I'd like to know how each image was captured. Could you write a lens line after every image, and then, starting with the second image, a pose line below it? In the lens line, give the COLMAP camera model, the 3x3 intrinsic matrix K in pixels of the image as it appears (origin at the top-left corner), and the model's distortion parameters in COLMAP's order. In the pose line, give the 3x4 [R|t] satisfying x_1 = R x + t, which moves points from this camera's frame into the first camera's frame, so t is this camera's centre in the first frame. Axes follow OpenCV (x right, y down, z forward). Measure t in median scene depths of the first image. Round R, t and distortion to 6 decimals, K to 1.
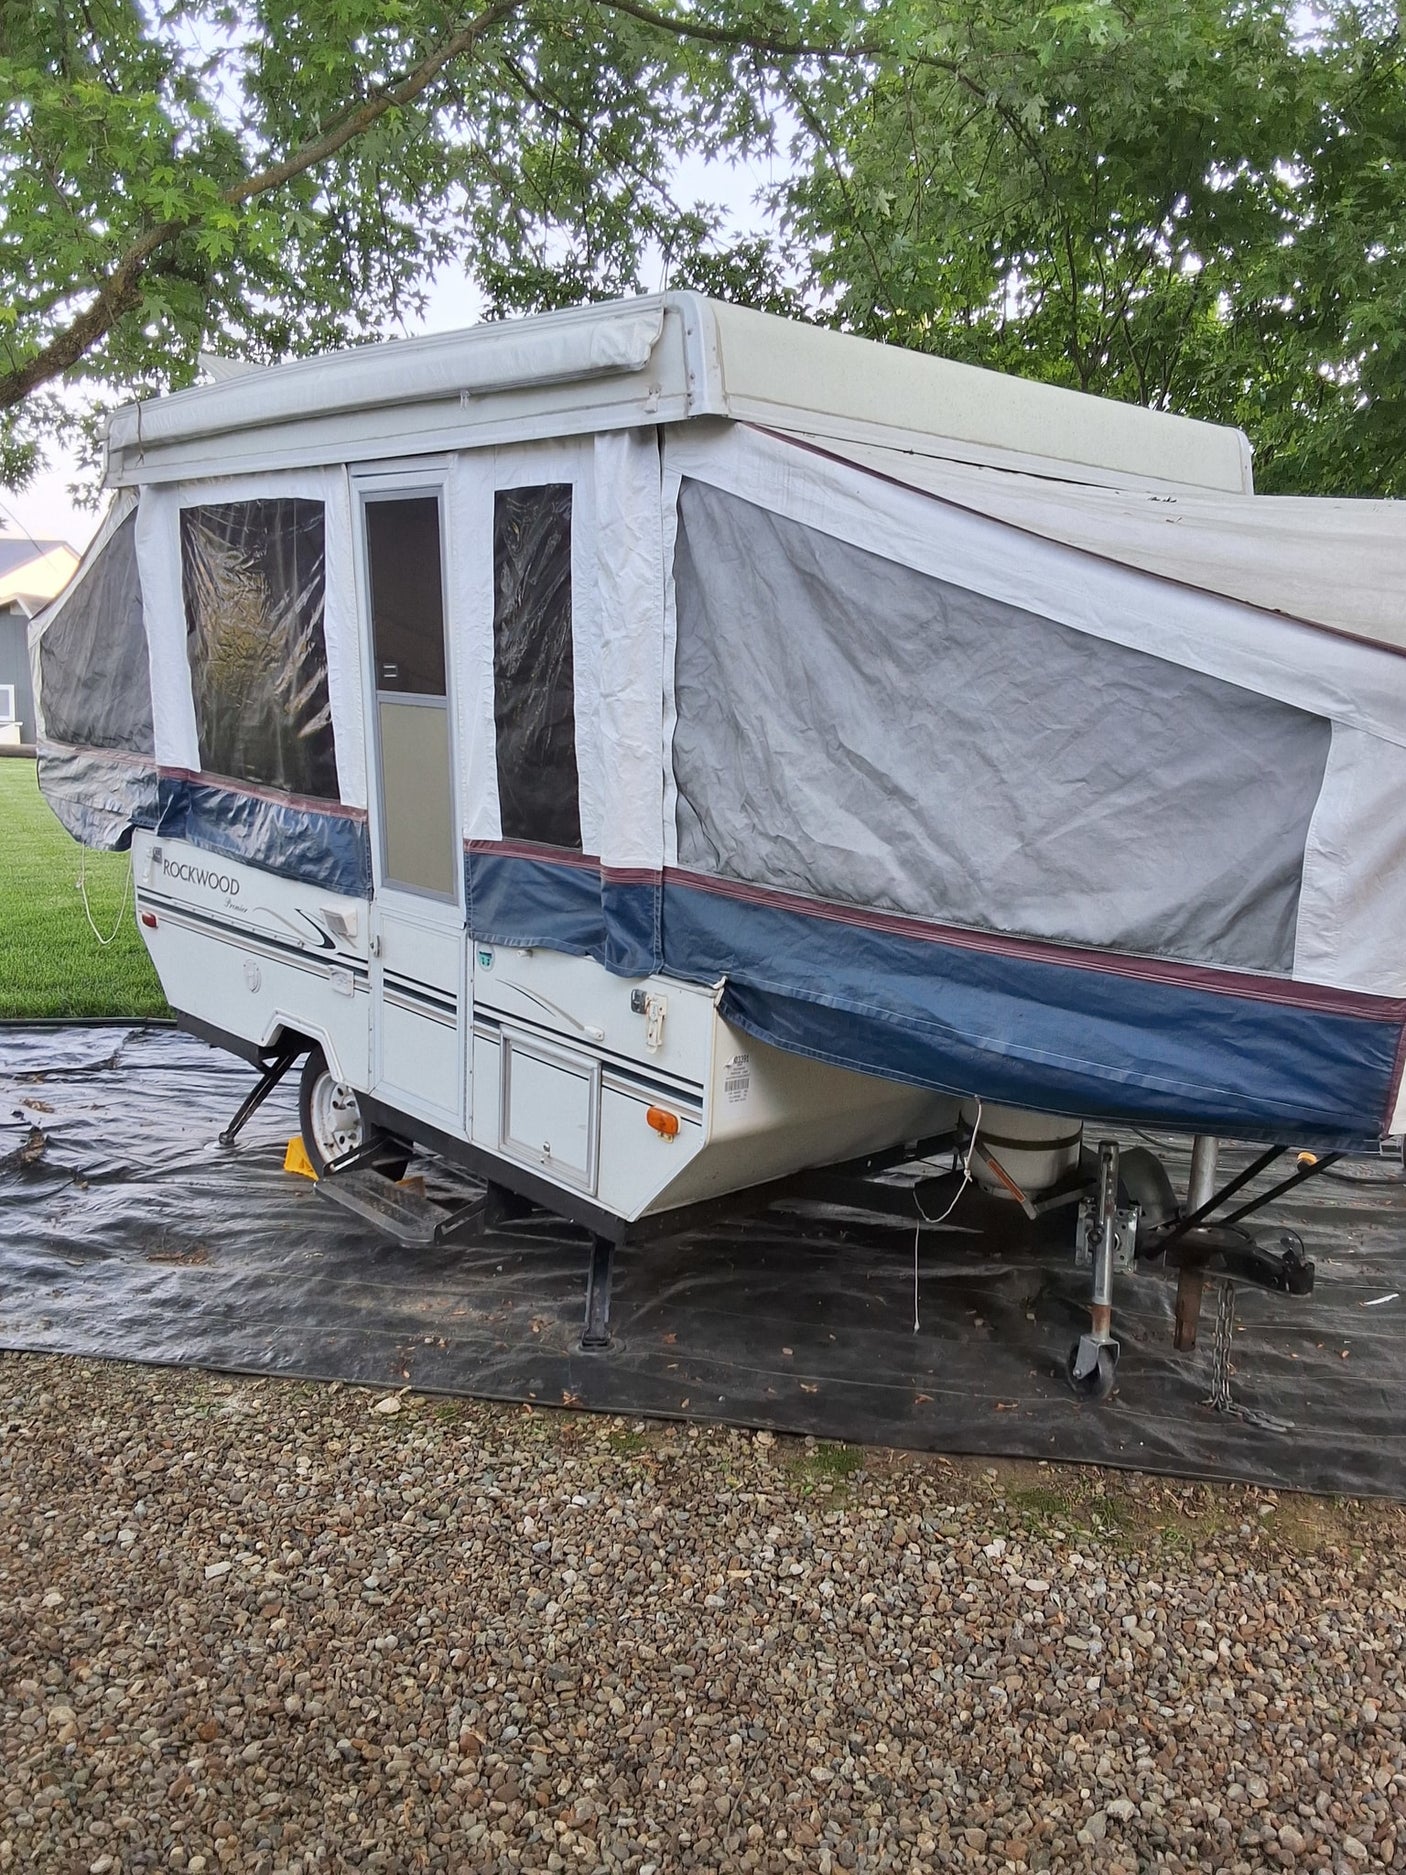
lens RADIAL K [[1570.5, 0, 702.6], [0, 1570.5, 998.7], [0, 0, 1]] dist [0.157937, -0.254834]
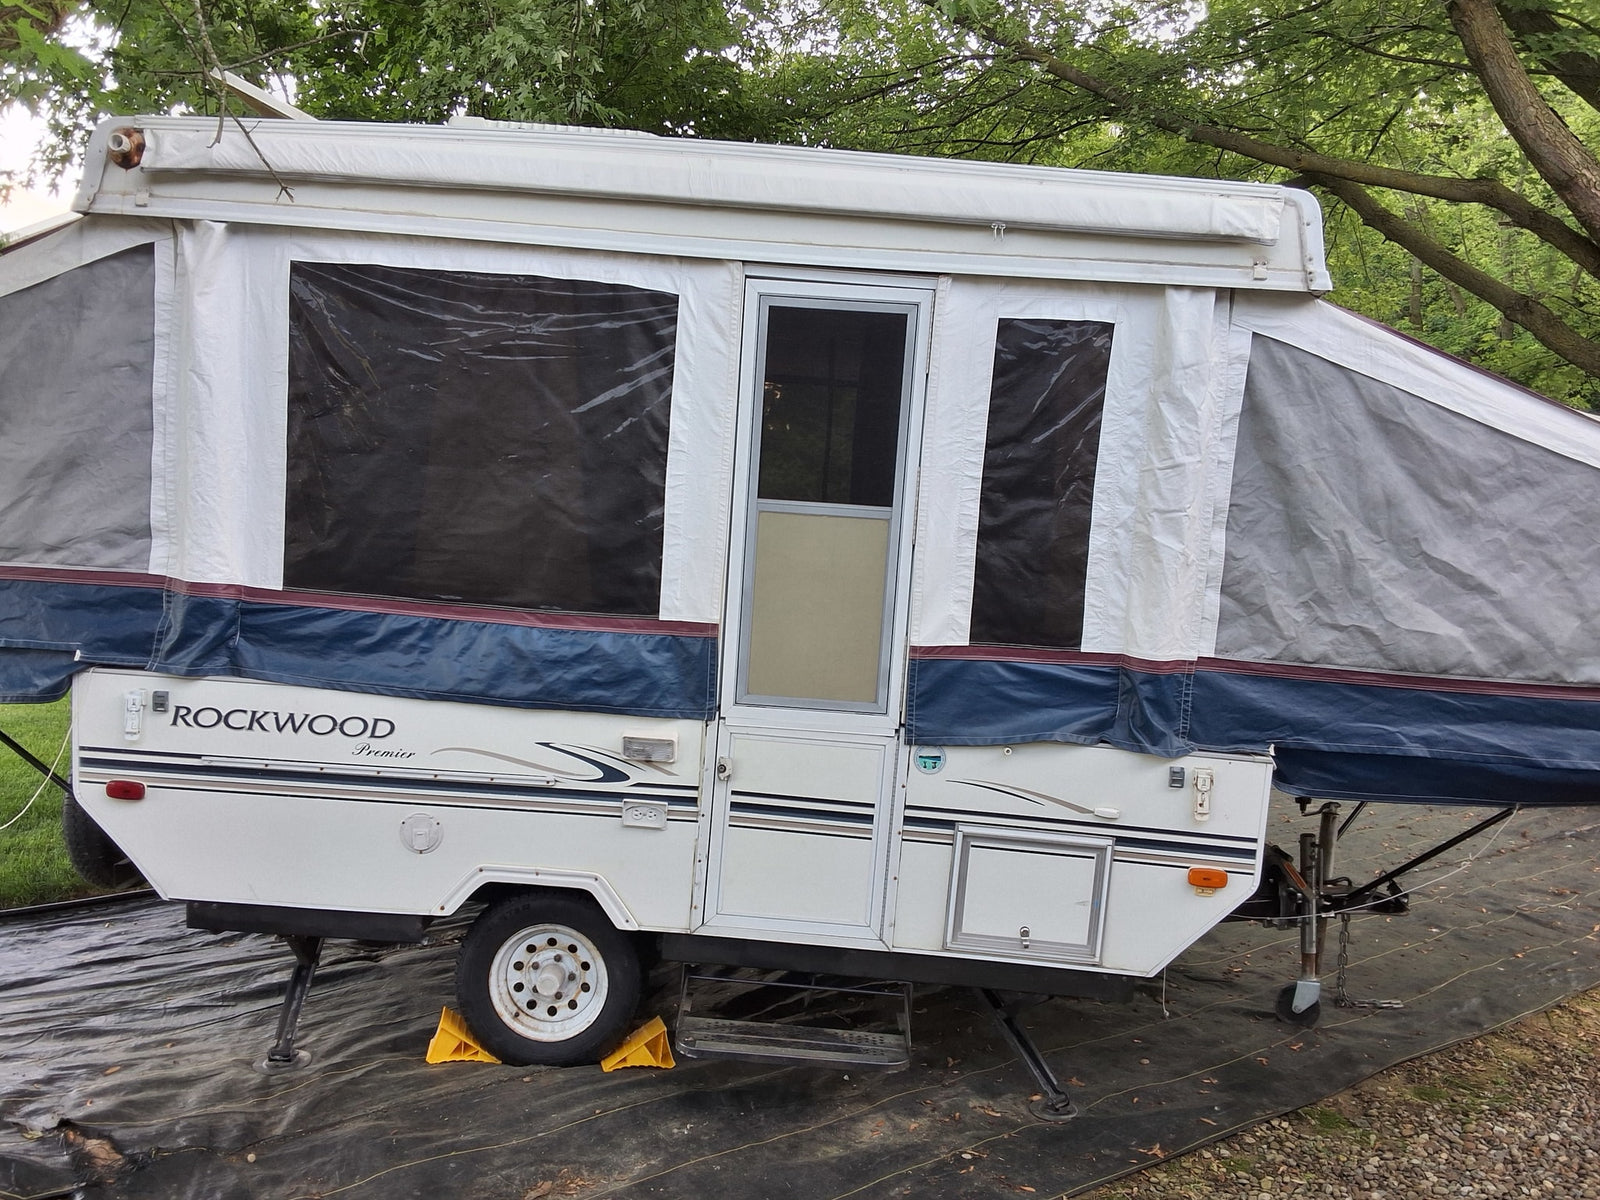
lens RADIAL K [[1314.5, 0, 769.2], [0, 1314.5, 650.1], [0, 0, 1]] dist [0.144160, -0.252776]
pose [[0.678643, -0.075047, 0.730624, -0.940673], [0.116338, 0.993191, -0.006044, -0.118806], [-0.725196, 0.089101, 0.682753, 0.556548]]
